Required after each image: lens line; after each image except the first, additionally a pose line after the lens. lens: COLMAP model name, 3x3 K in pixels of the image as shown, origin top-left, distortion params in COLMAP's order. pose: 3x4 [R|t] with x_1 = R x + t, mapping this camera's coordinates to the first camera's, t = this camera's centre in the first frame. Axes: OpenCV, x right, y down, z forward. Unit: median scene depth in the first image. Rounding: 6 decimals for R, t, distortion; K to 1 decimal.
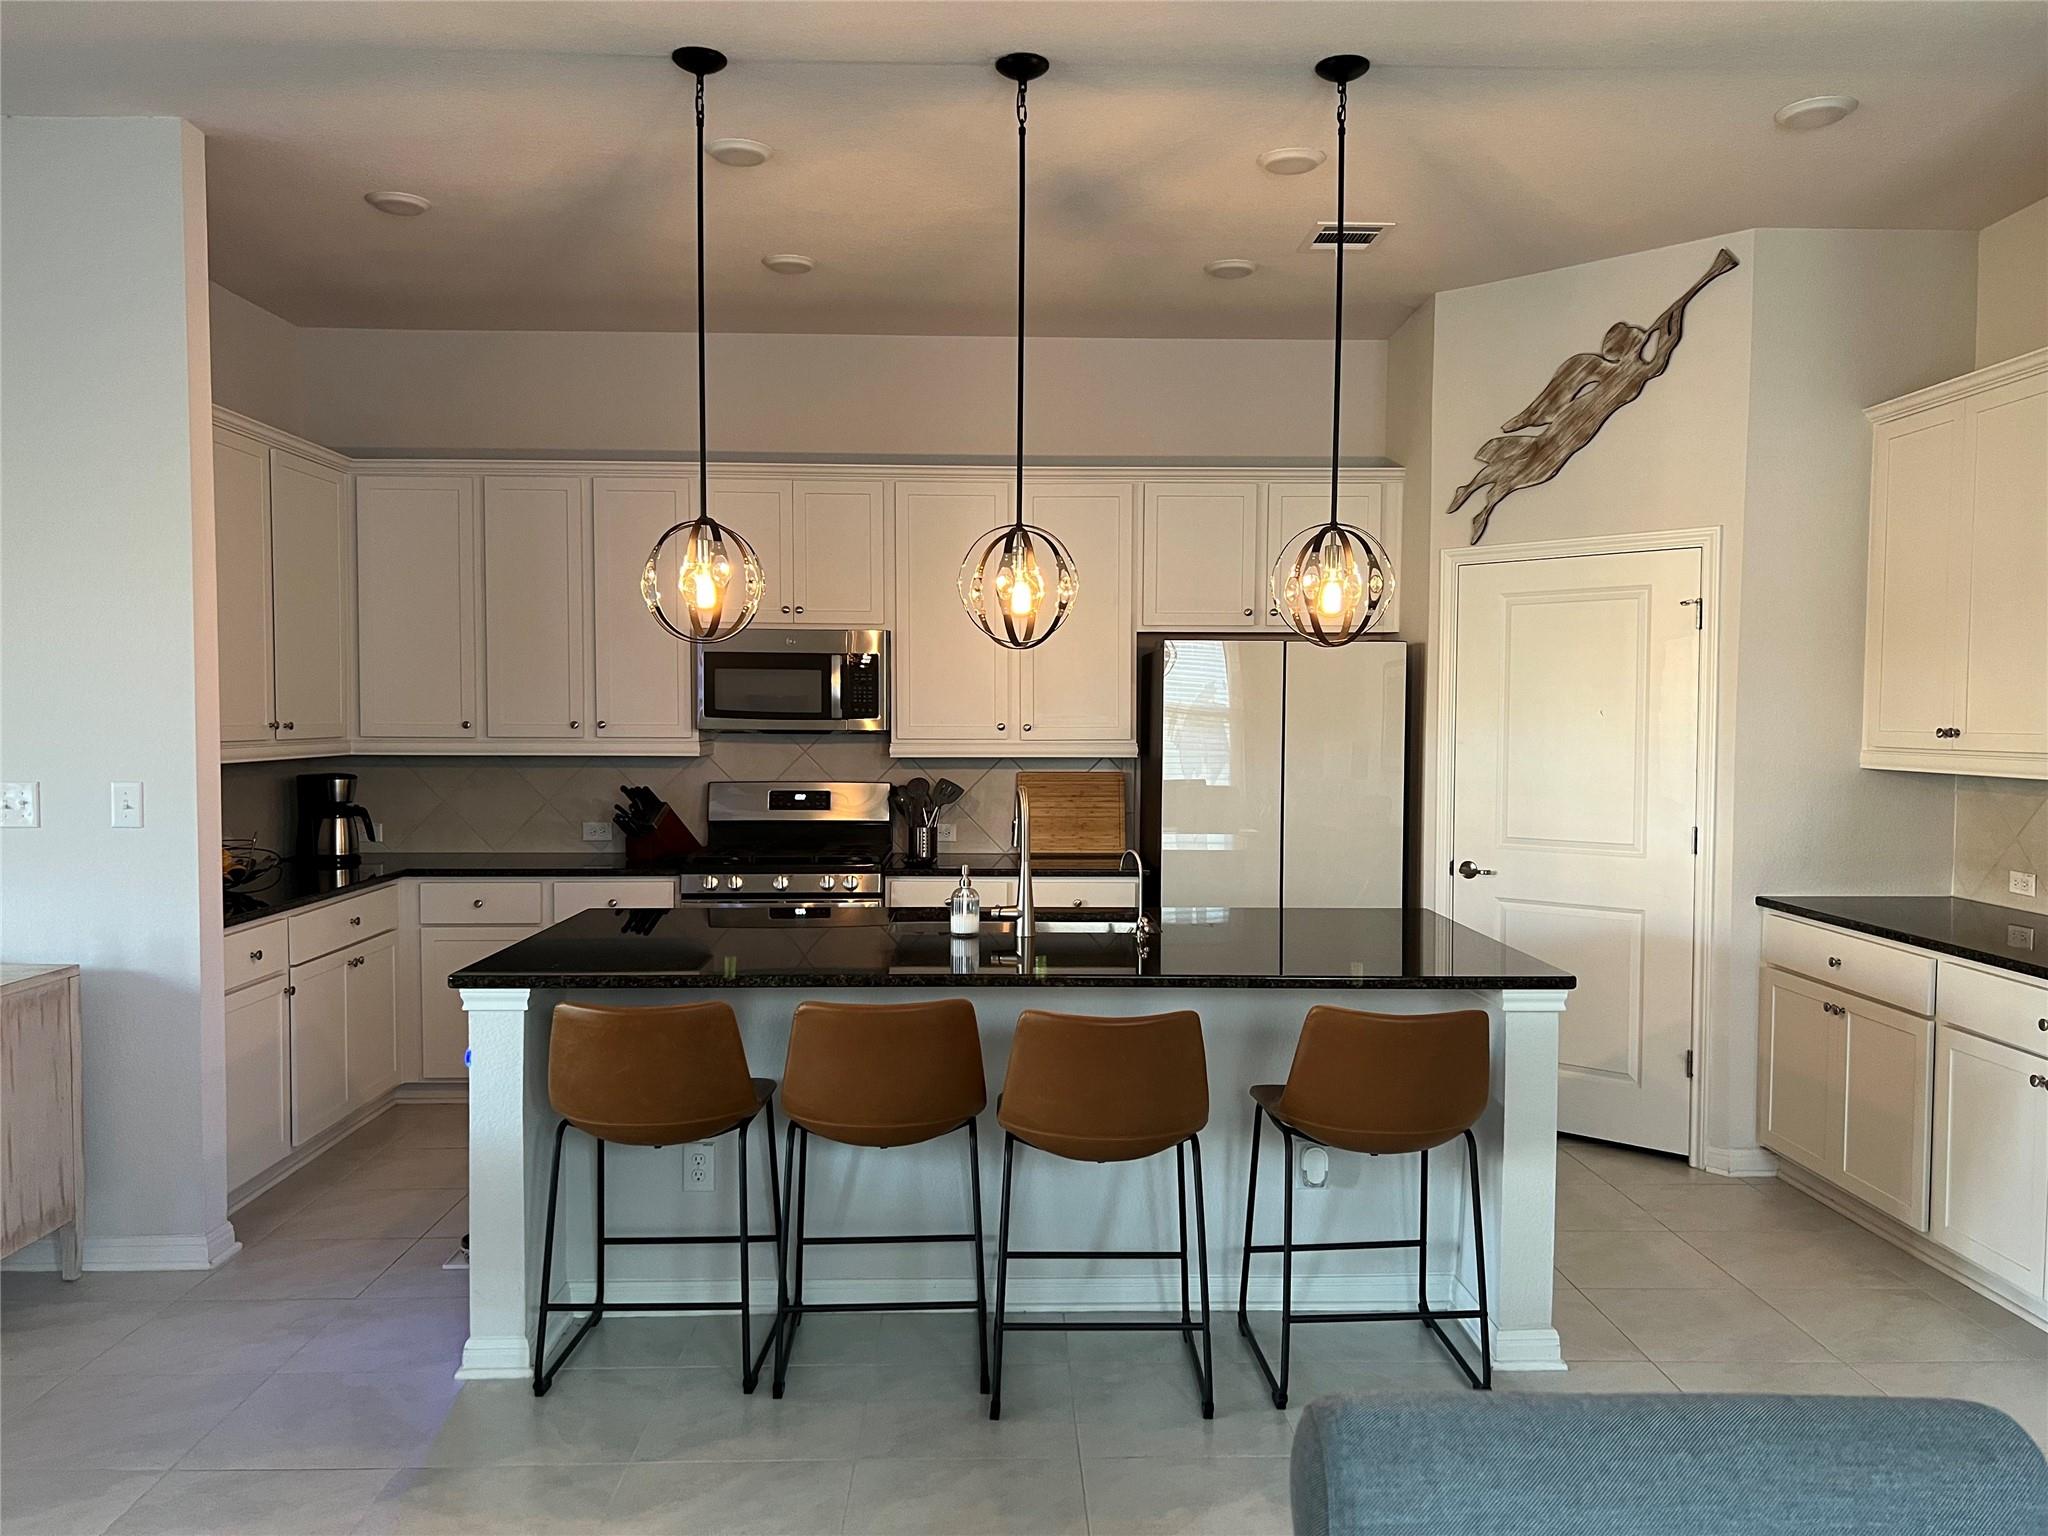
lens RADIAL K [[1548.8, 0, 1037.1], [0, 1548.8, 779.5], [0, 0, 1]] dist [0.042109, -0.050365]
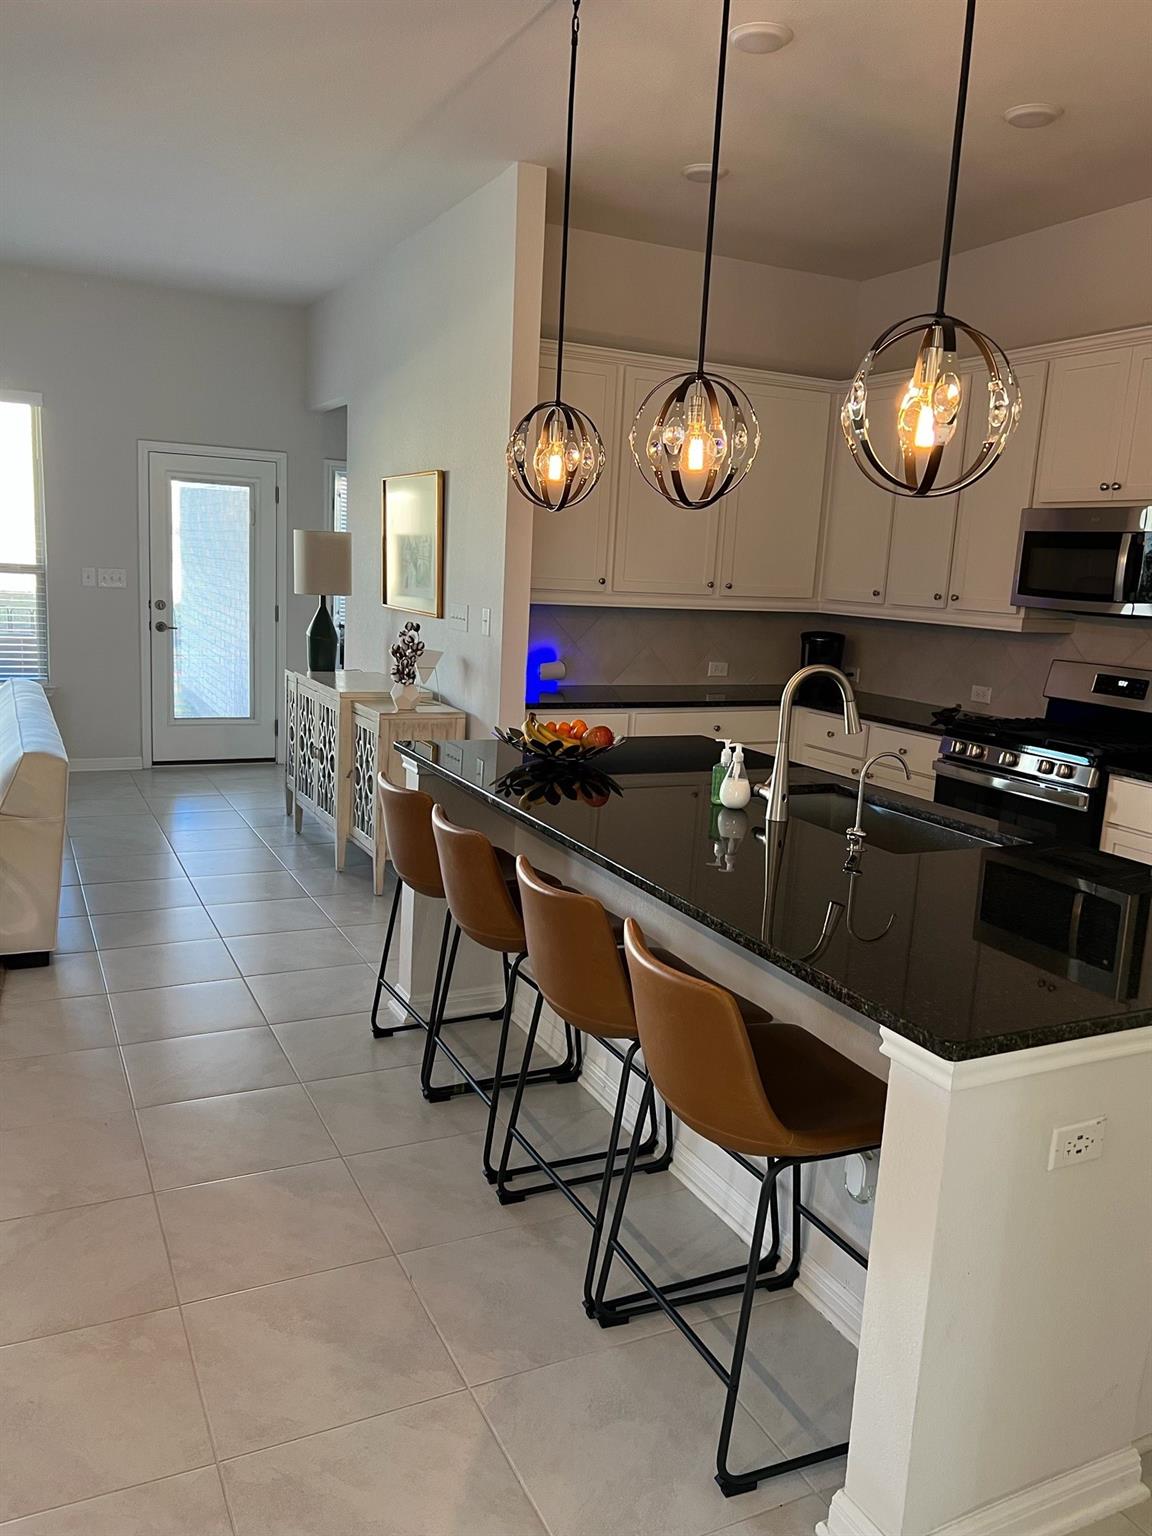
lens RADIAL K [[1161.6, 0, 569.9], [0, 1161.6, 779.0], [0, 0, 1]] dist [0.042109, -0.050365]
pose [[0.407872, 0.183972, -0.894312, 0.397877], [-0.093963, 0.982747, 0.159310, -0.015126], [0.908191, 0.019054, 0.418122, 0.392443]]
